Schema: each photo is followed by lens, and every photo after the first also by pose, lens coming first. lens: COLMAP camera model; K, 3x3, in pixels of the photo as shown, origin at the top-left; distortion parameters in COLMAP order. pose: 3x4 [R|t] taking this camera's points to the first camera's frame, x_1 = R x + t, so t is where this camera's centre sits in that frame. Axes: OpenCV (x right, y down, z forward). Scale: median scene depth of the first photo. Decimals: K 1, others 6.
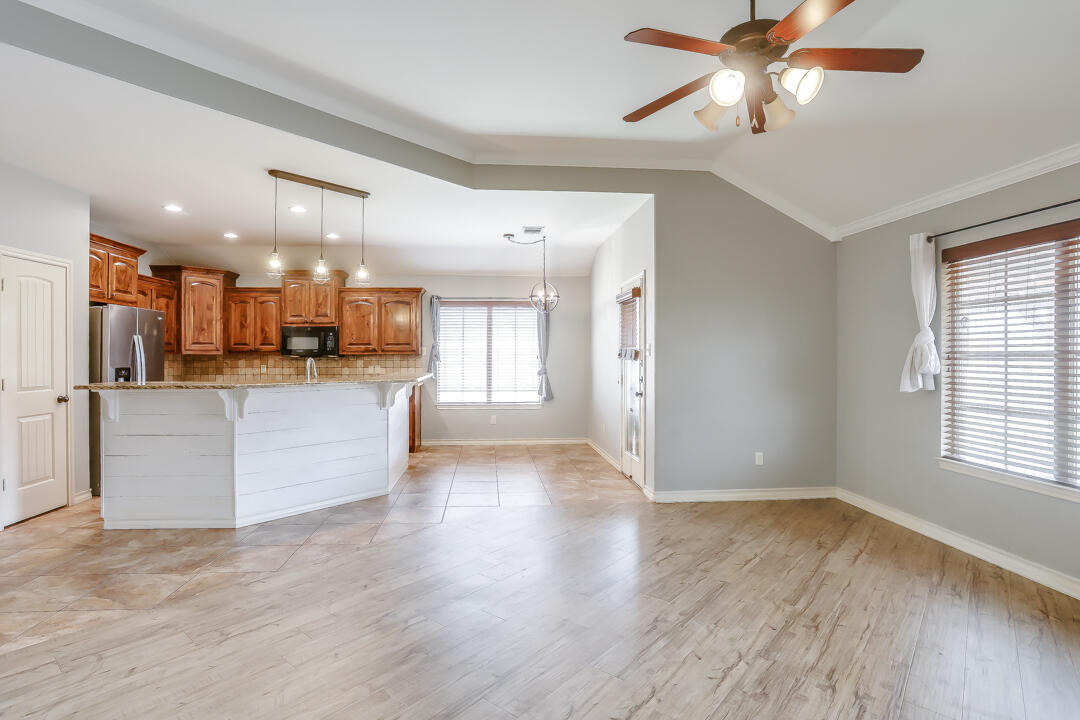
lens RADIAL K [[560.7, 0, 536.7], [0, 560.7, 353.5], [0, 0, 1]] dist [-0.098290, 0.048925]
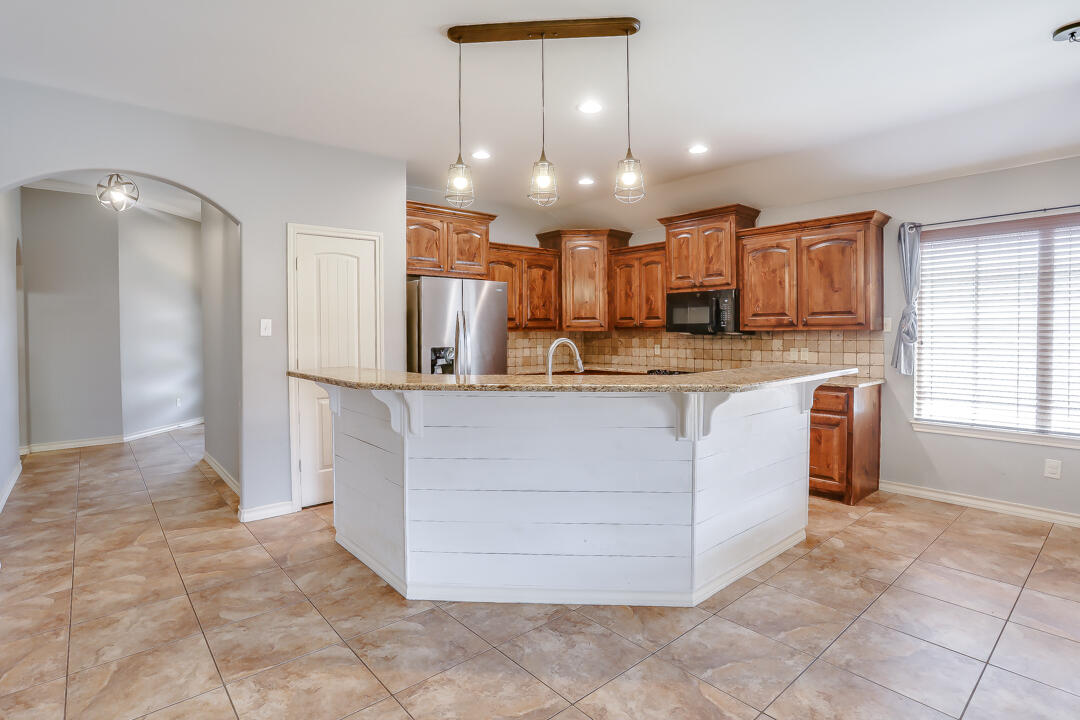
lens RADIAL K [[548.8, 0, 521.1], [0, 548.8, 337.8], [0, 0, 1]] dist [-0.063542, 0.028678]
pose [[0.572513, 0.008105, -0.819855, 0.032307], [0.006854, 0.999869, 0.014671, -0.001400], [0.819867, -0.014019, 0.572383, 0.410976]]
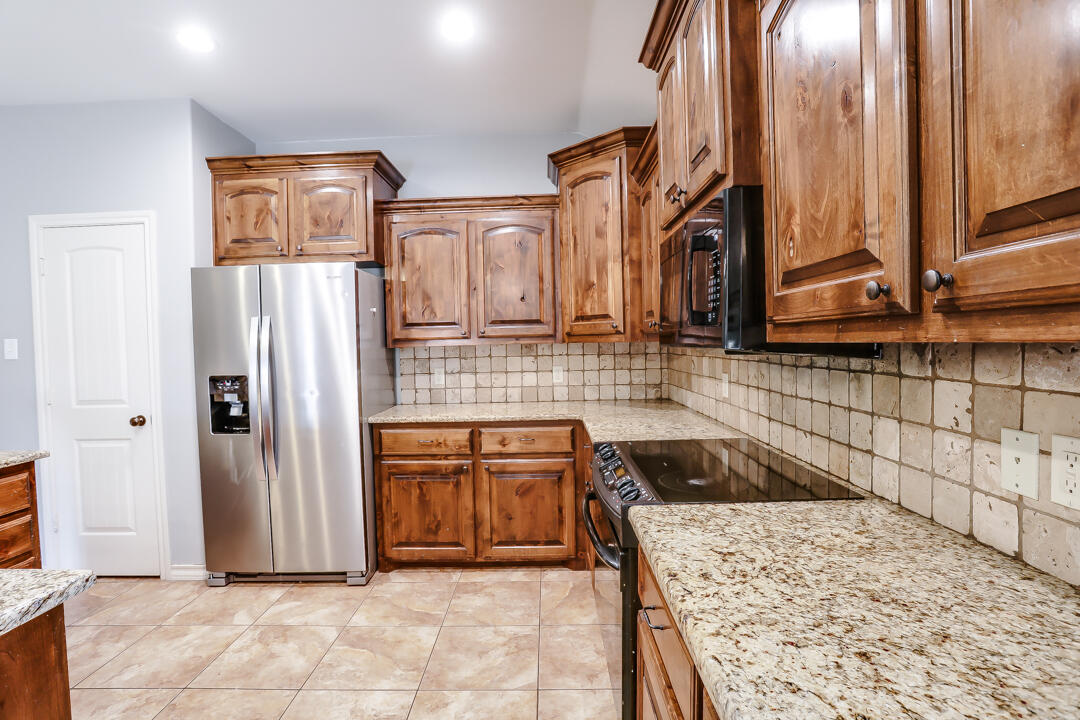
lens RADIAL K [[520.5, 0, 523.5], [0, 520.5, 357.9], [0, 0, 1]] dist [-0.030713, 0.000216]
pose [[-0.102582, 0.033916, -0.994146, -0.185482], [0.024855, 0.999194, 0.031524, -0.001024], [0.994414, -0.021476, -0.103342, 0.951629]]
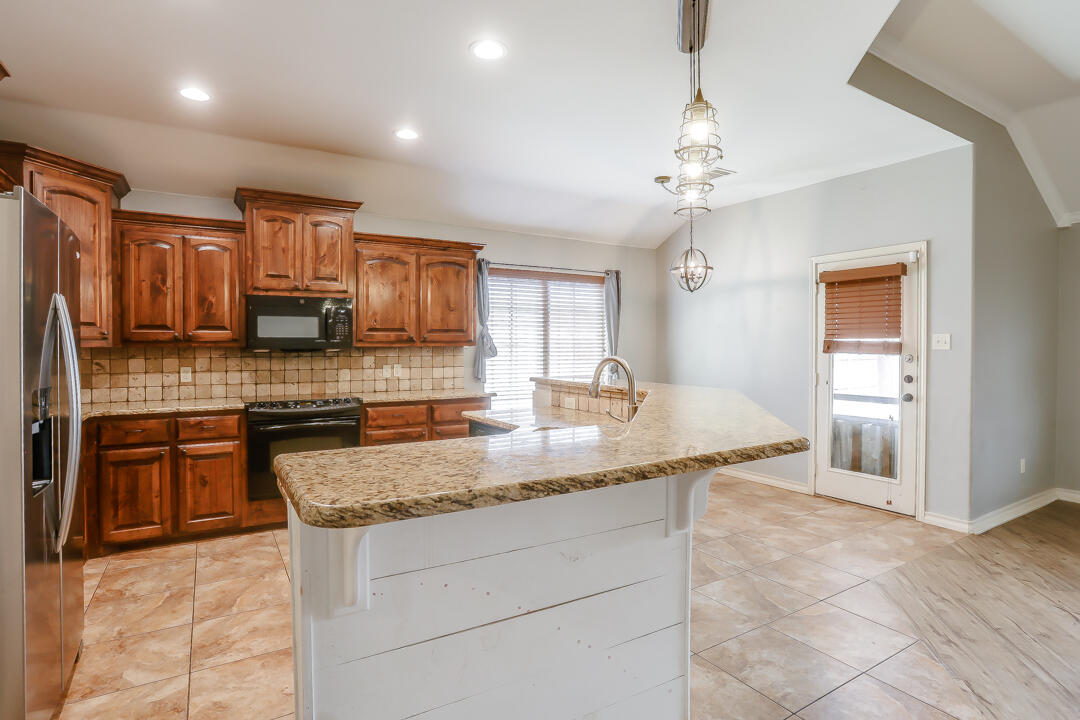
lens RADIAL K [[560.7, 0, 536.7], [0, 560.7, 353.5], [0, 0, 1]] dist [-0.098290, 0.048925]
pose [[0.891422, -0.005601, 0.453139, -0.452134], [-0.001482, 0.999882, 0.015276, -0.000744], [-0.453172, -0.014289, 0.891309, 0.397718]]
